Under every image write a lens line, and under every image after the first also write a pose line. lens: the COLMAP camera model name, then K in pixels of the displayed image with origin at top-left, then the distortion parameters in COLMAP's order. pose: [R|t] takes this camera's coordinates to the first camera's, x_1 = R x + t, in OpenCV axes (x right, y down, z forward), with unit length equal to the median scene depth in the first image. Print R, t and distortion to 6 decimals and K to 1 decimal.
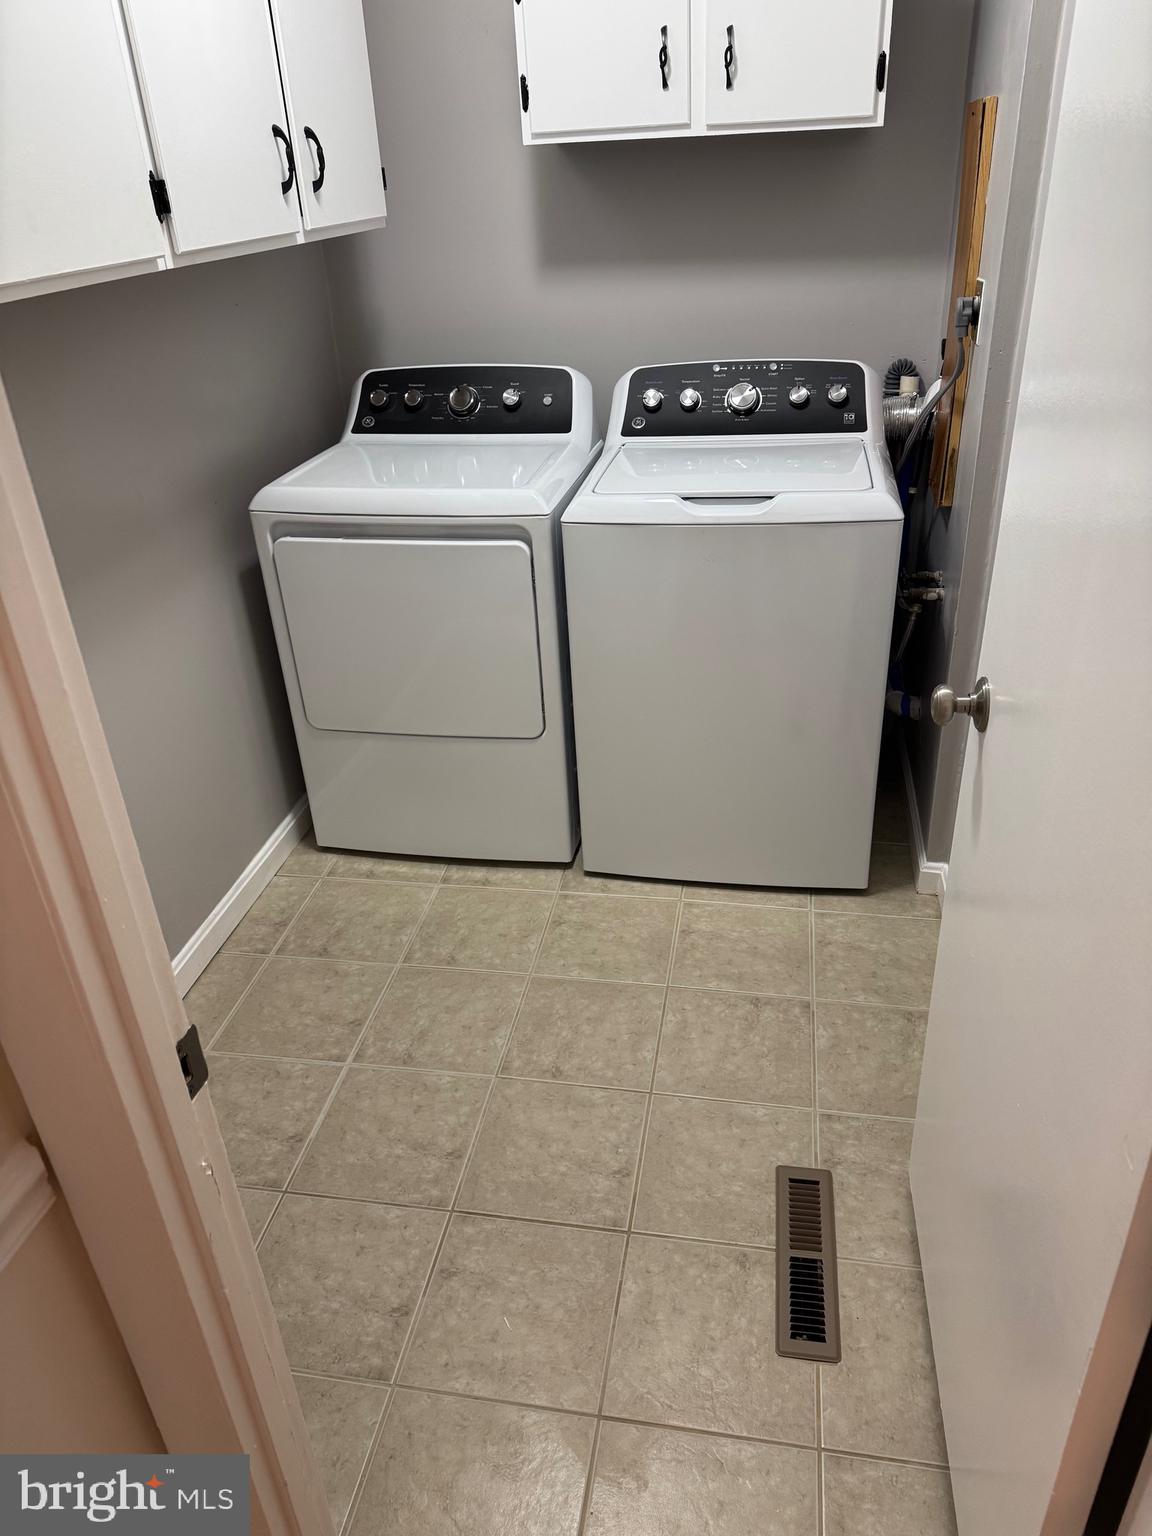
lens RADIAL K [[1073.4, 0, 584.8], [0, 1073.4, 764.6], [0, 0, 1]] dist [0.075678, -0.093341]
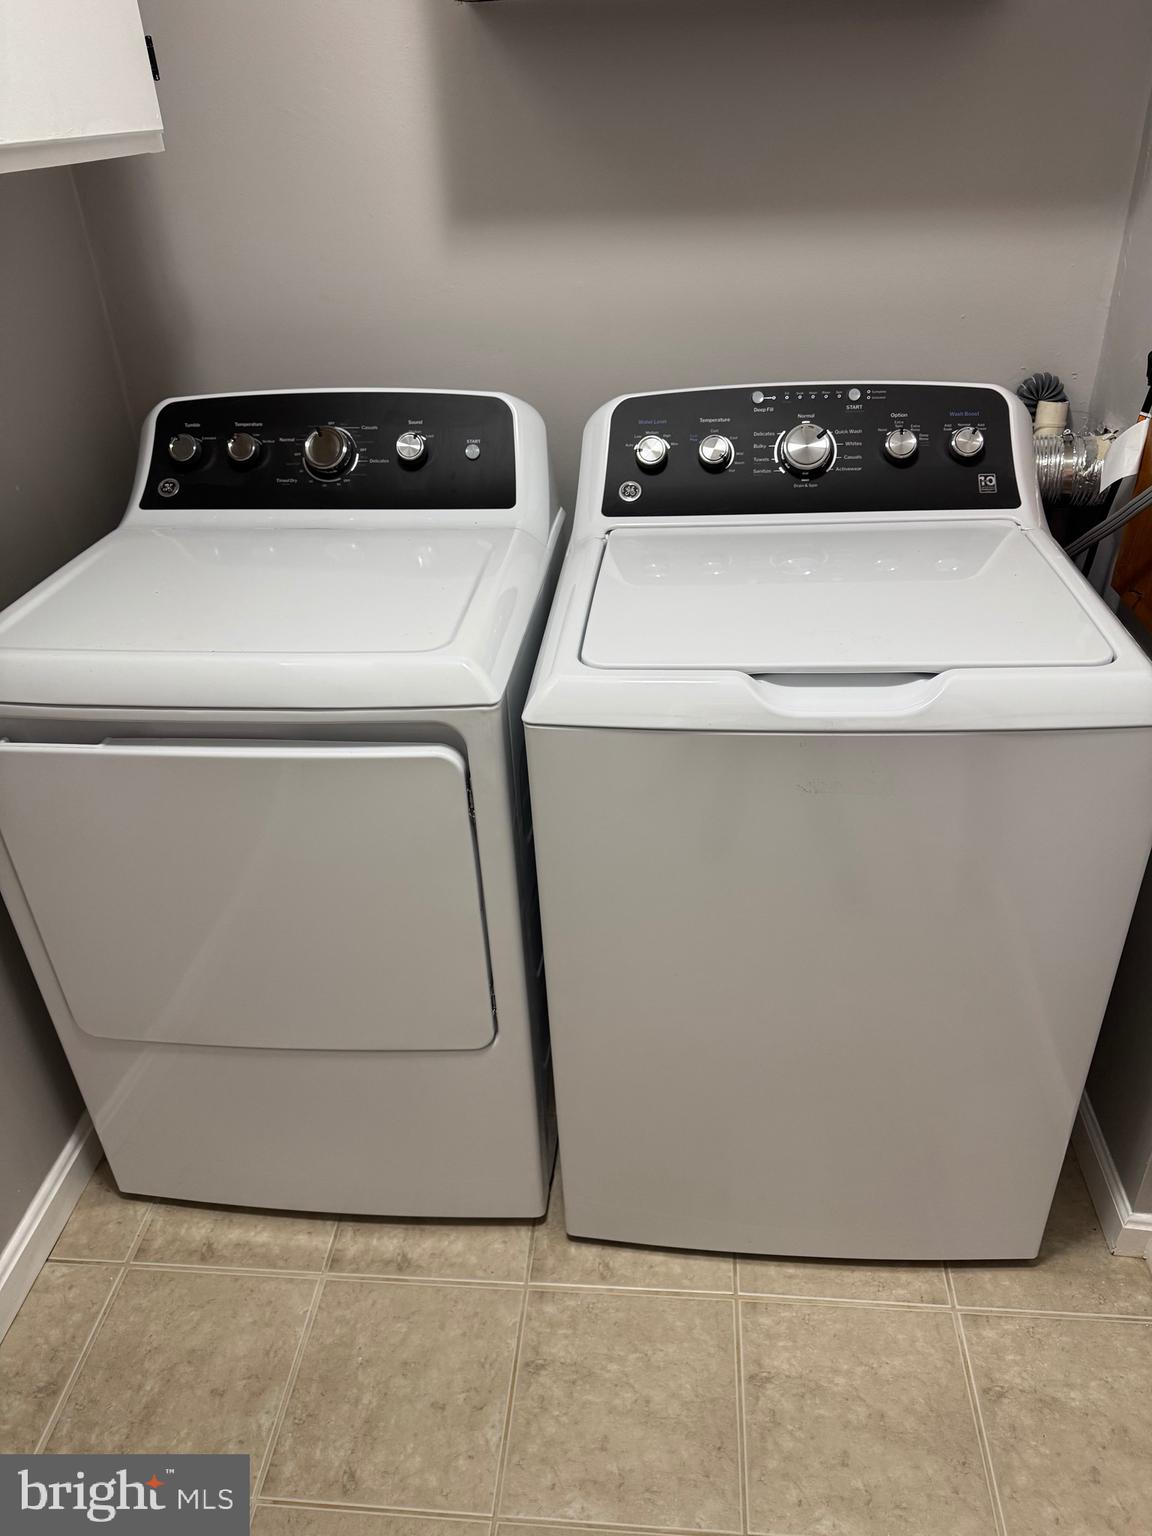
lens RADIAL K [[1073.4, 0, 582.7], [0, 1073.4, 769.5], [0, 0, 1]] dist [0.075678, -0.093341]
pose [[0.995617, -0.042943, 0.083079, -0.033189], [0.039540, 0.998327, 0.042192, -0.197278], [-0.084751, -0.038722, 0.995649, 0.421968]]
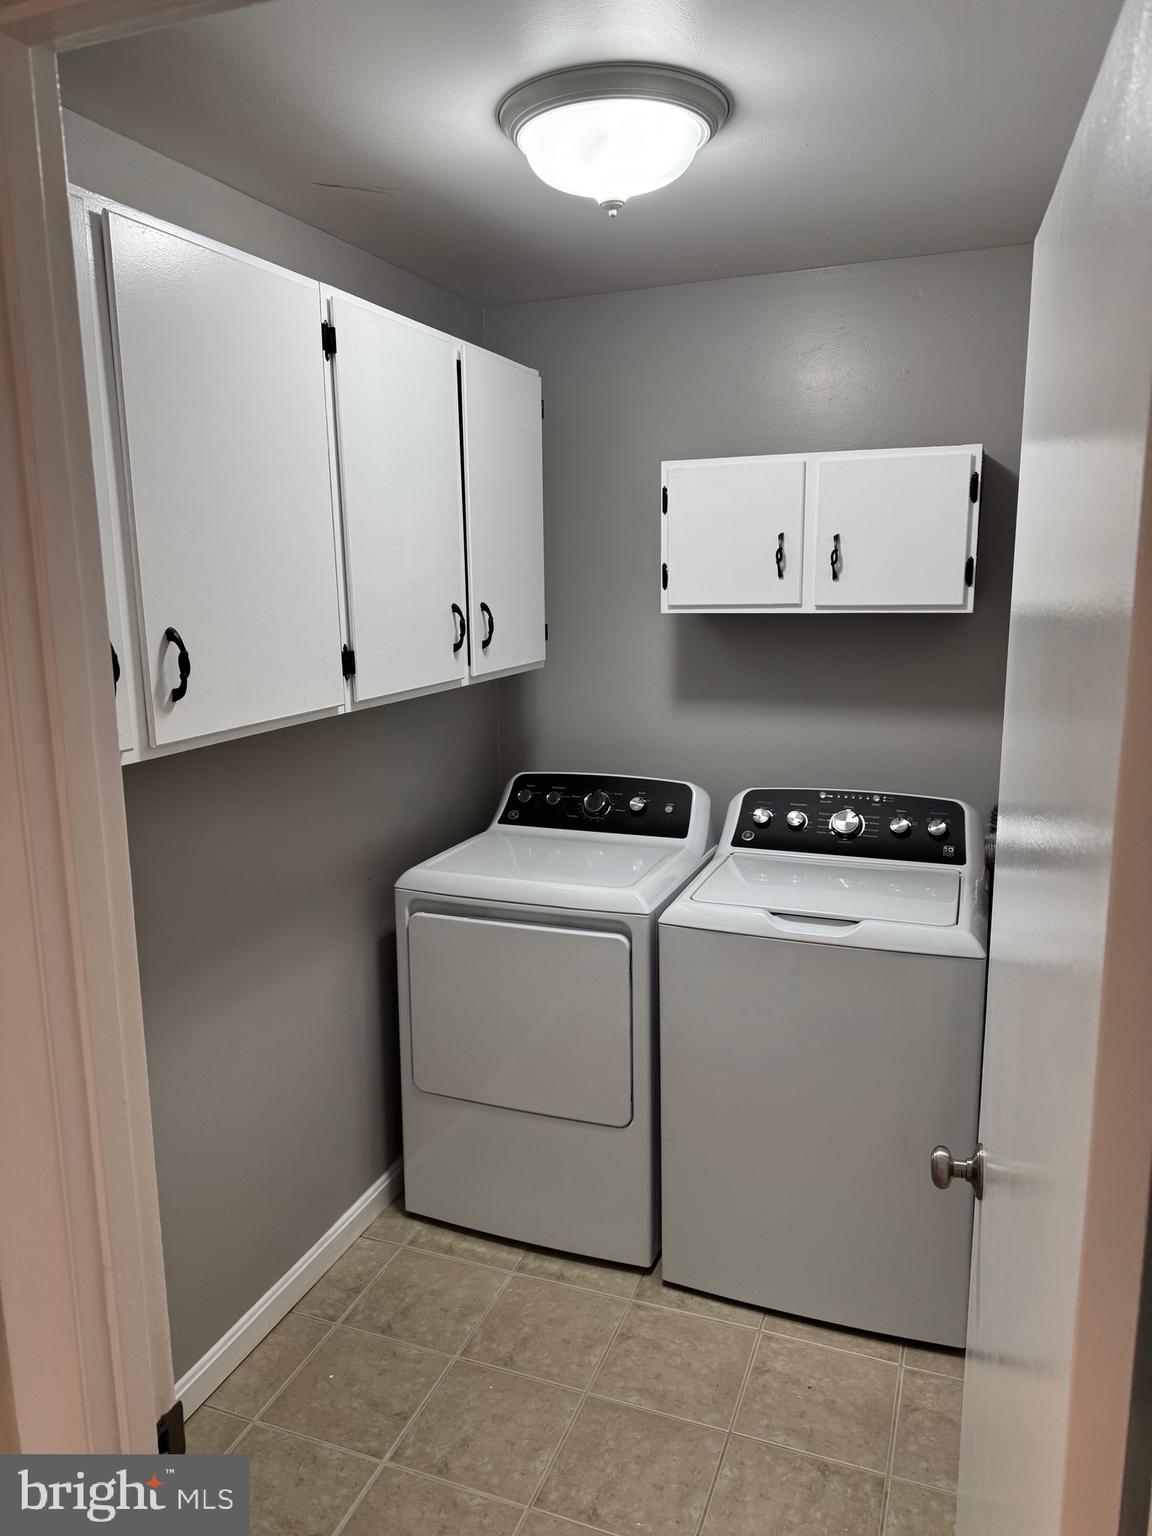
lens RADIAL K [[1073.4, 0, 563.7], [0, 1073.4, 758.9], [0, 0, 1]] dist [0.075678, -0.093341]
pose [[0.980009, 0.065479, -0.187869, 0.068666], [-0.123362, 0.940841, -0.315596, -0.022705], [0.156090, 0.332463, 0.930110, -0.074986]]
